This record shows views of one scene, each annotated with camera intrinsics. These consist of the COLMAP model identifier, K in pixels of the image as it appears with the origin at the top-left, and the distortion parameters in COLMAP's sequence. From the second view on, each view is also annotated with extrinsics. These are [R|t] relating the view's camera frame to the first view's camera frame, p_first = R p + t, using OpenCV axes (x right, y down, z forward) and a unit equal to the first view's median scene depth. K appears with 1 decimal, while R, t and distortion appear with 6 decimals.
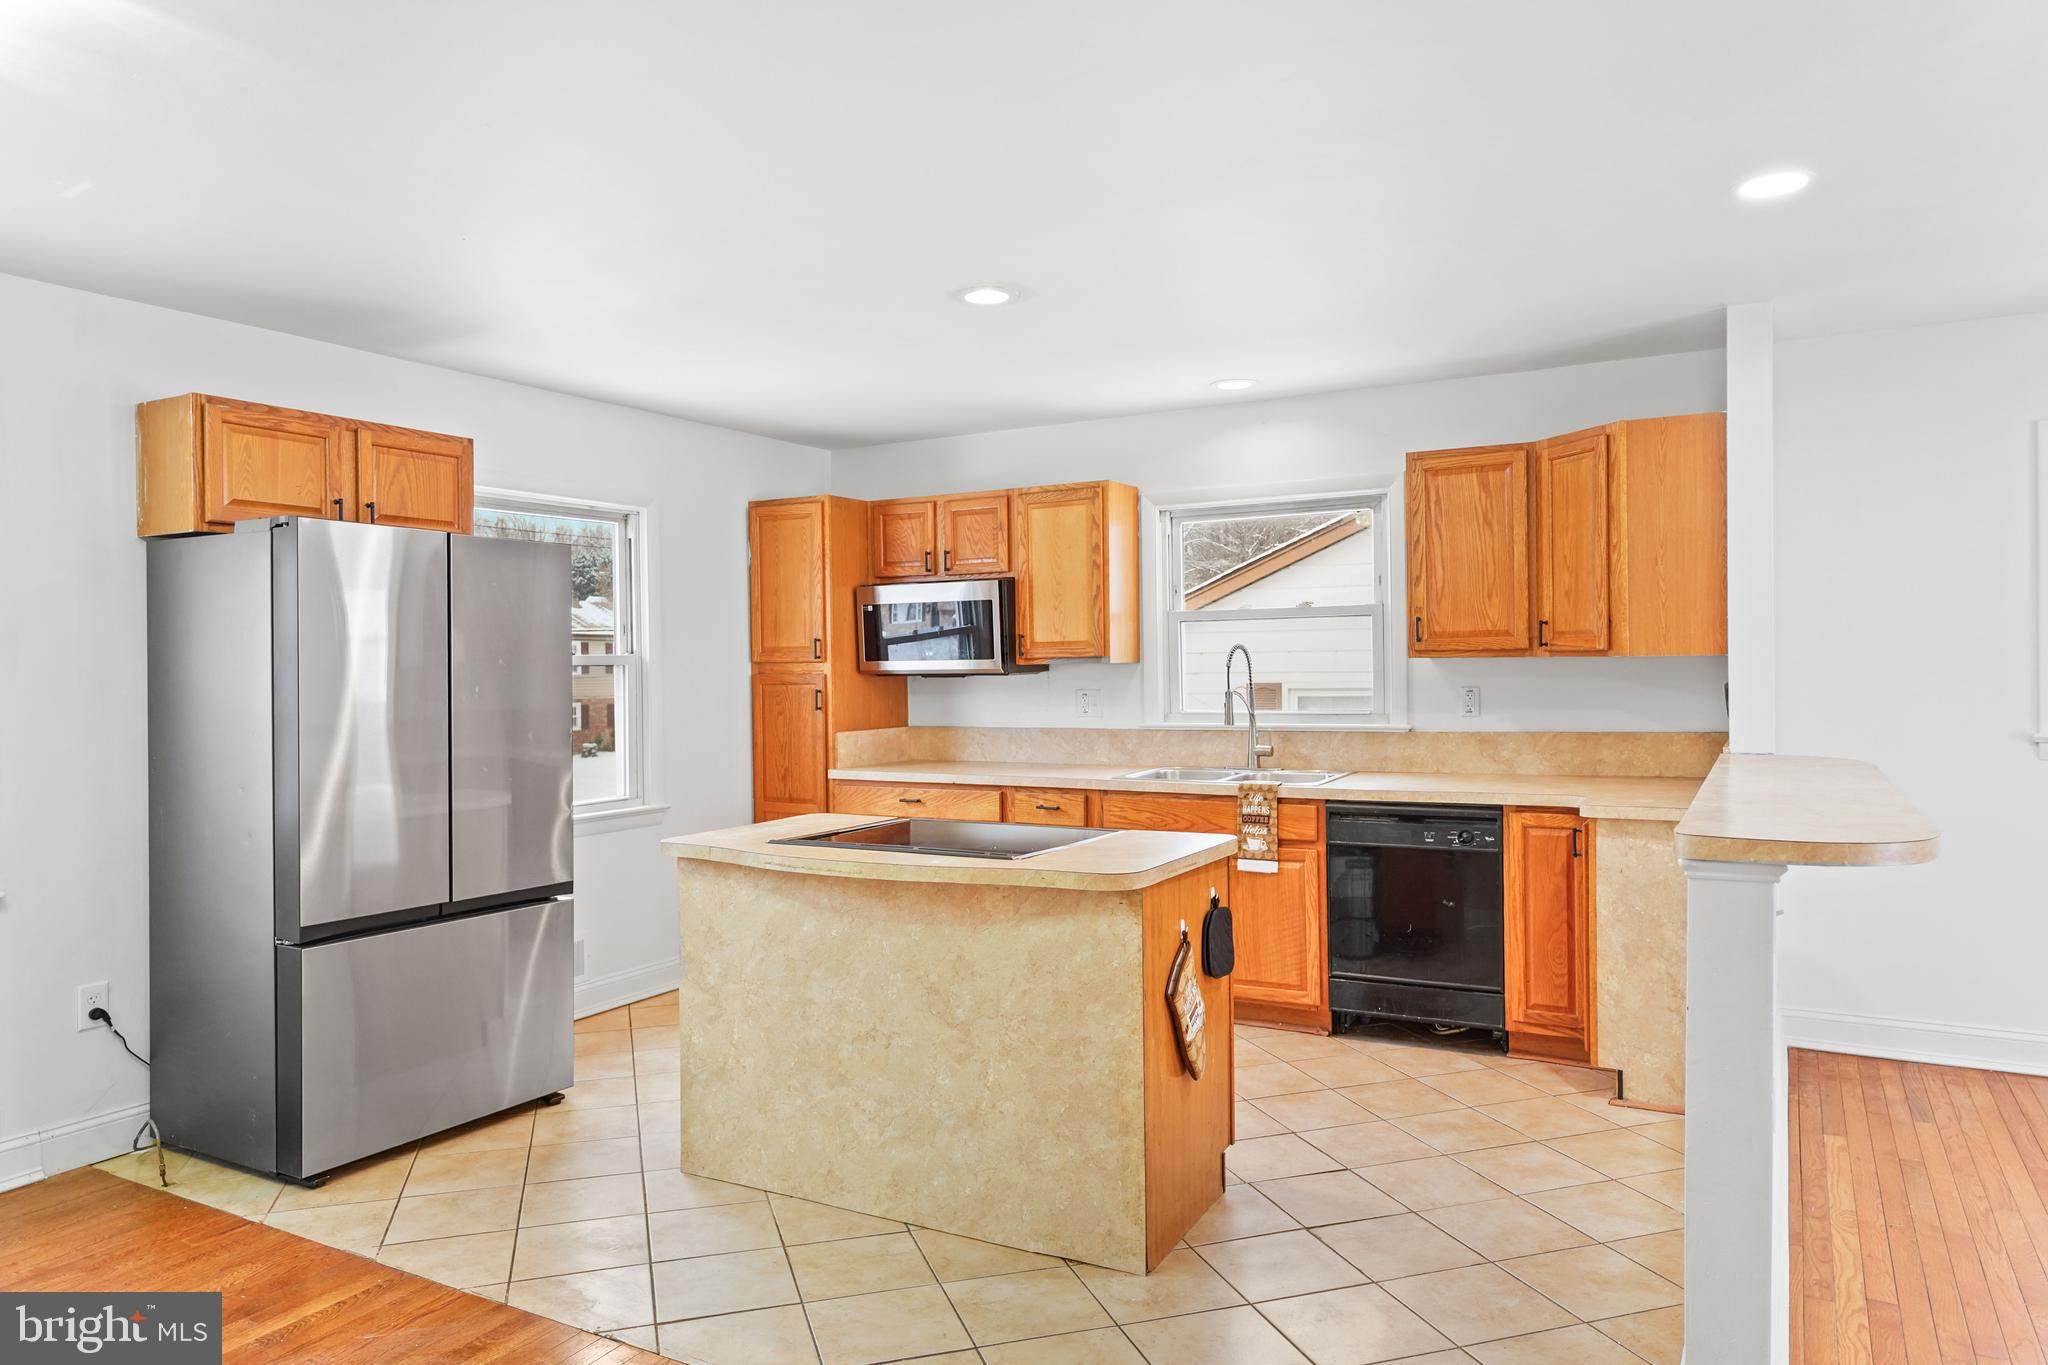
lens RADIAL K [[1332.3, 0, 1011.7], [0, 1332.3, 671.8], [0, 0, 1]] dist [0.006785, -0.000076]
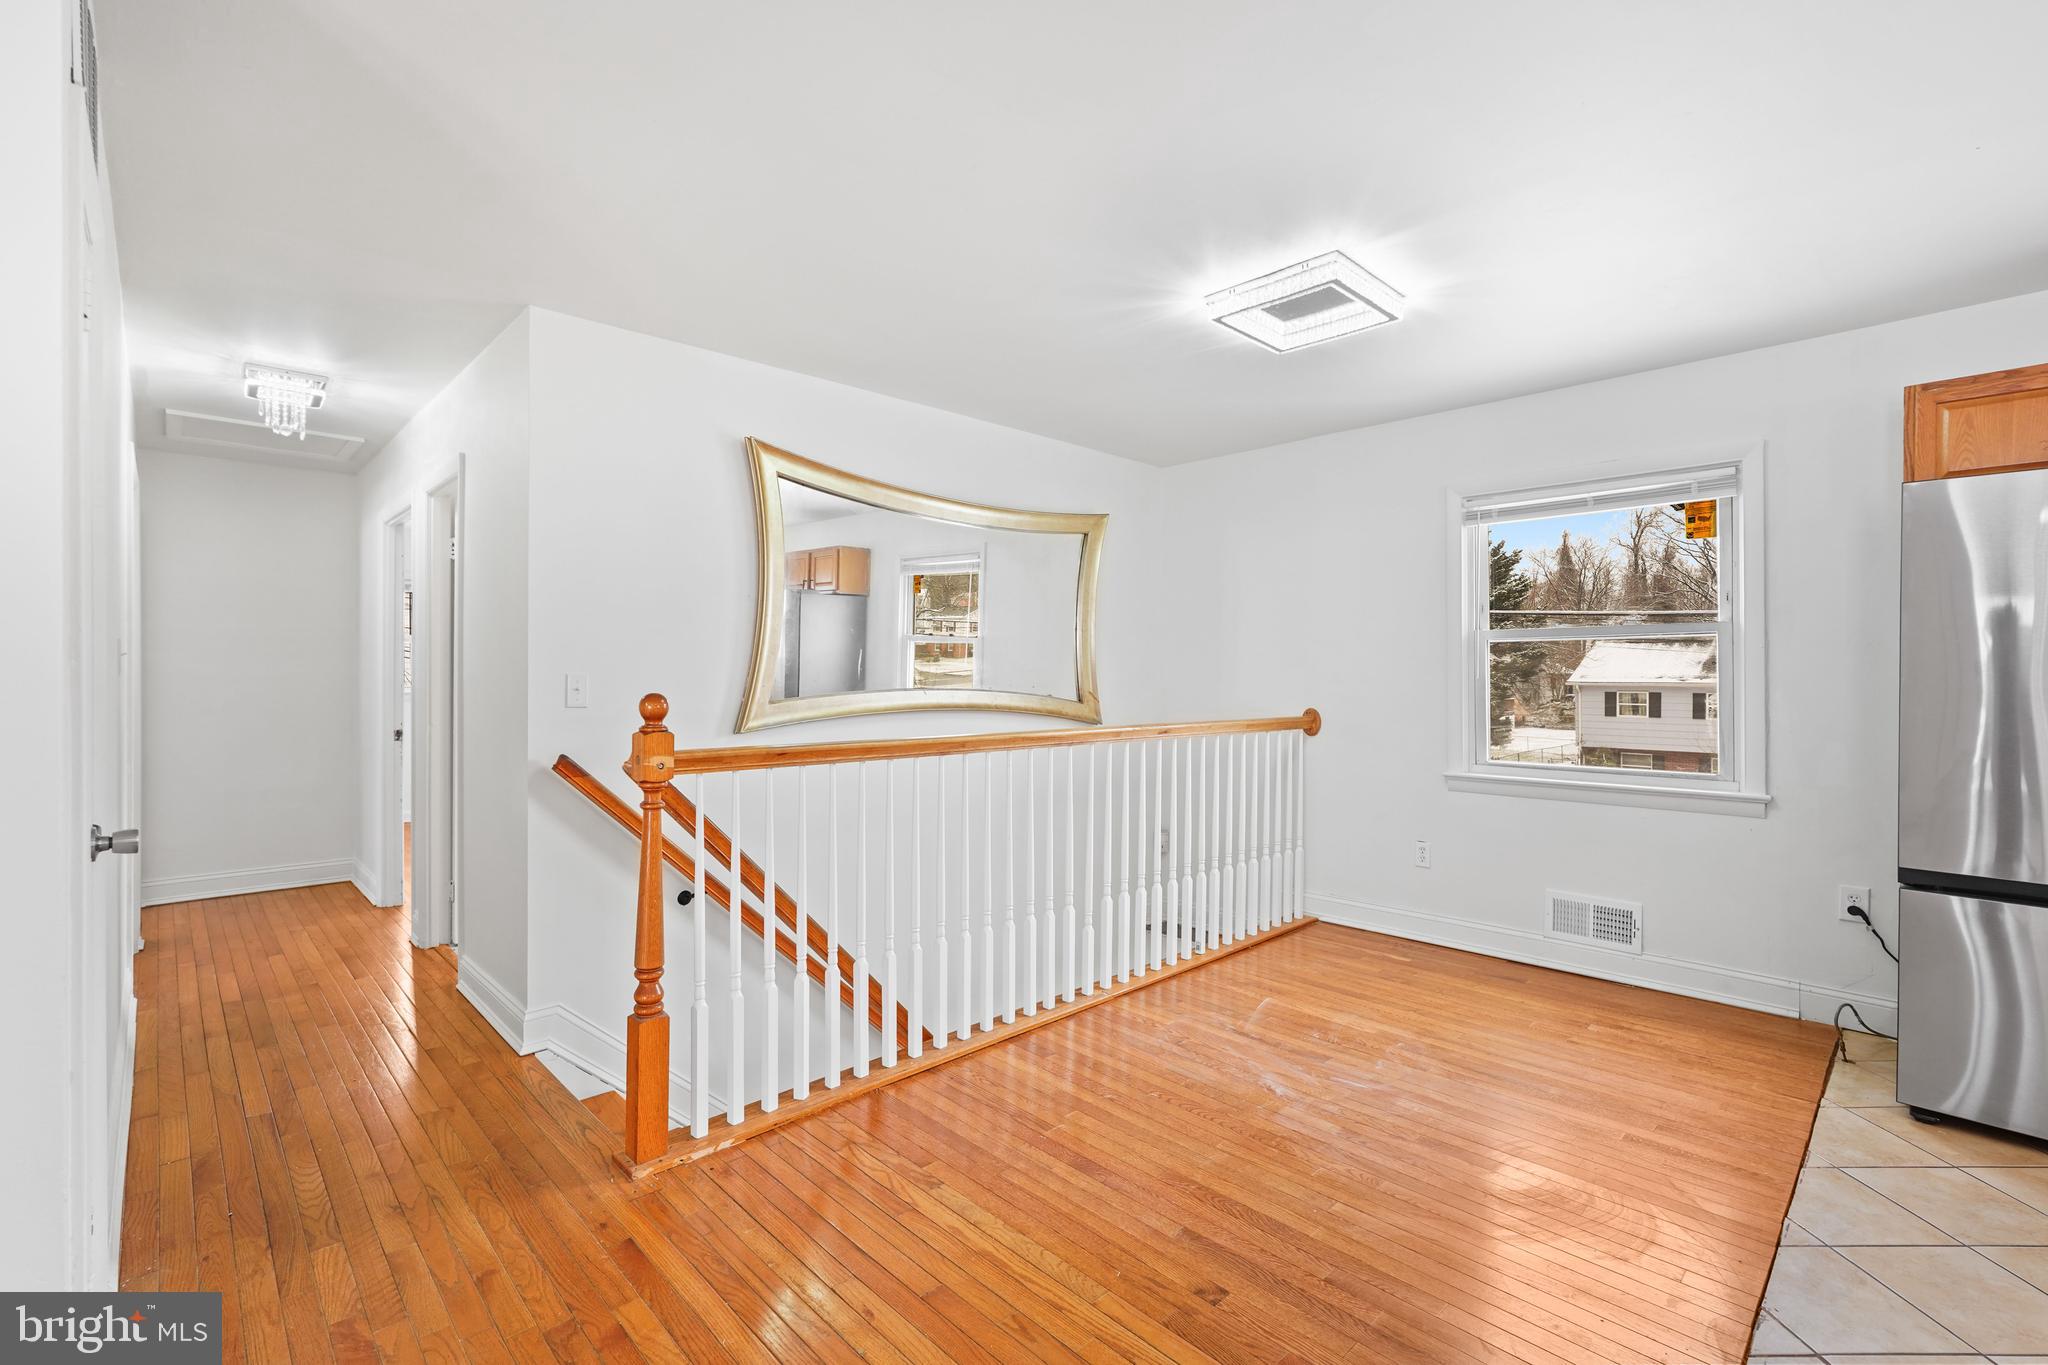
lens RADIAL K [[914.1, 0, 1036.3], [0, 914.1, 665.3], [0, 0, 1]] dist [-0.014868, 0.007543]
pose [[-0.267336, 0.003789, -0.963596, 0.250578], [-0.003366, 0.999982, 0.004866, 0.020651], [0.963597, 0.004544, -0.267319, 0.377013]]
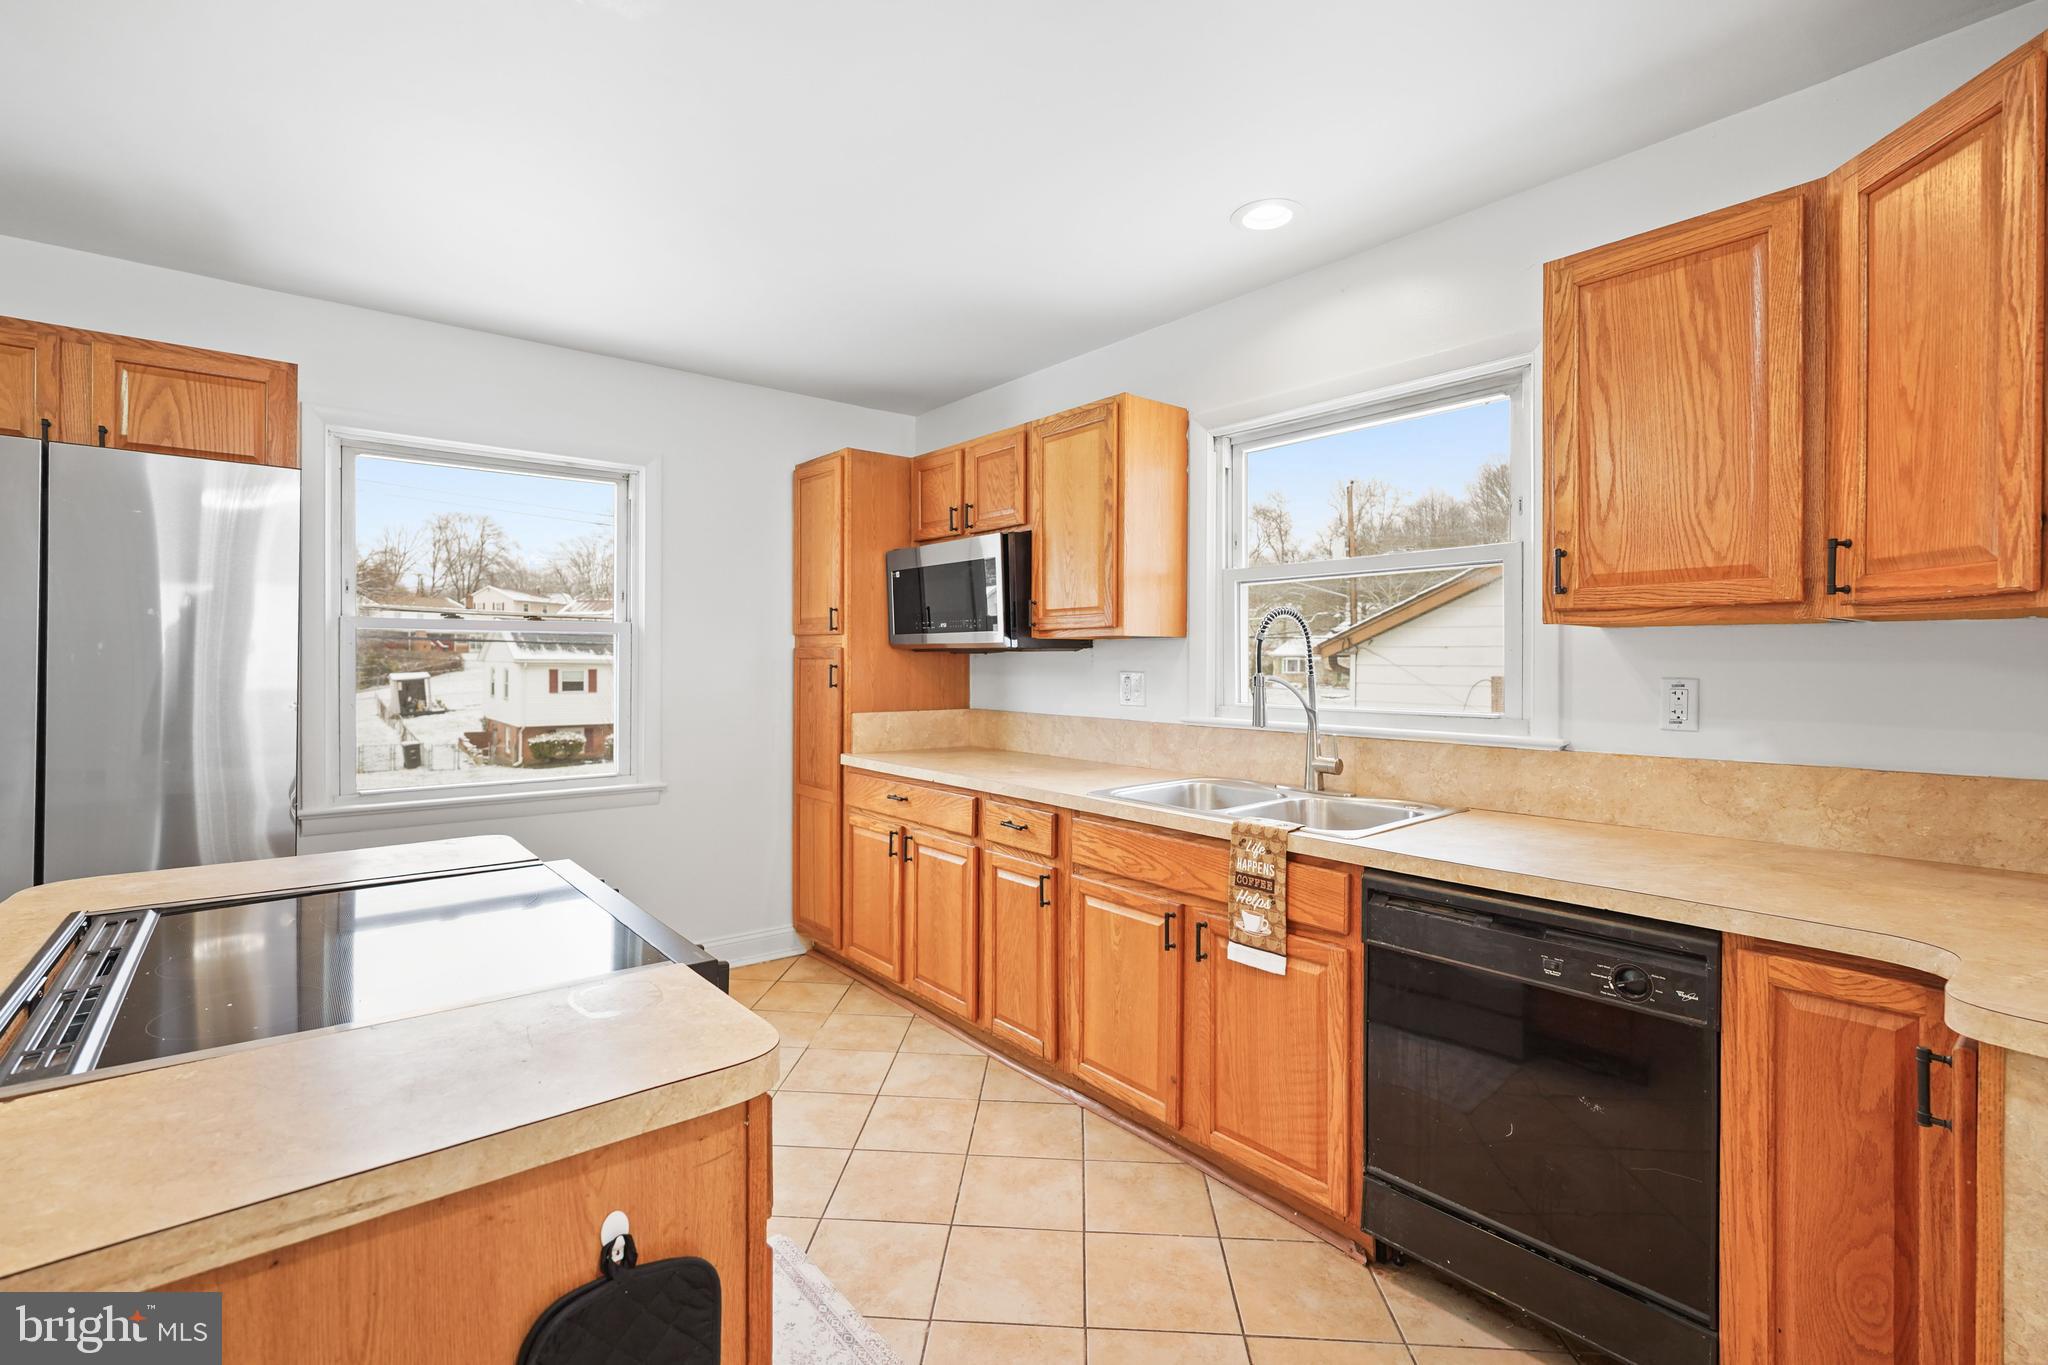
lens RADIAL K [[914.1, 0, 1013.5], [0, 914.1, 660.1], [0, 0, 1]] dist [-0.014868, 0.007543]
pose [[0.933104, 0.017348, -0.359188, 0.230534], [-0.018360, 0.999831, 0.000594, 0.009239], [0.359138, 0.006041, 0.933265, 0.567318]]
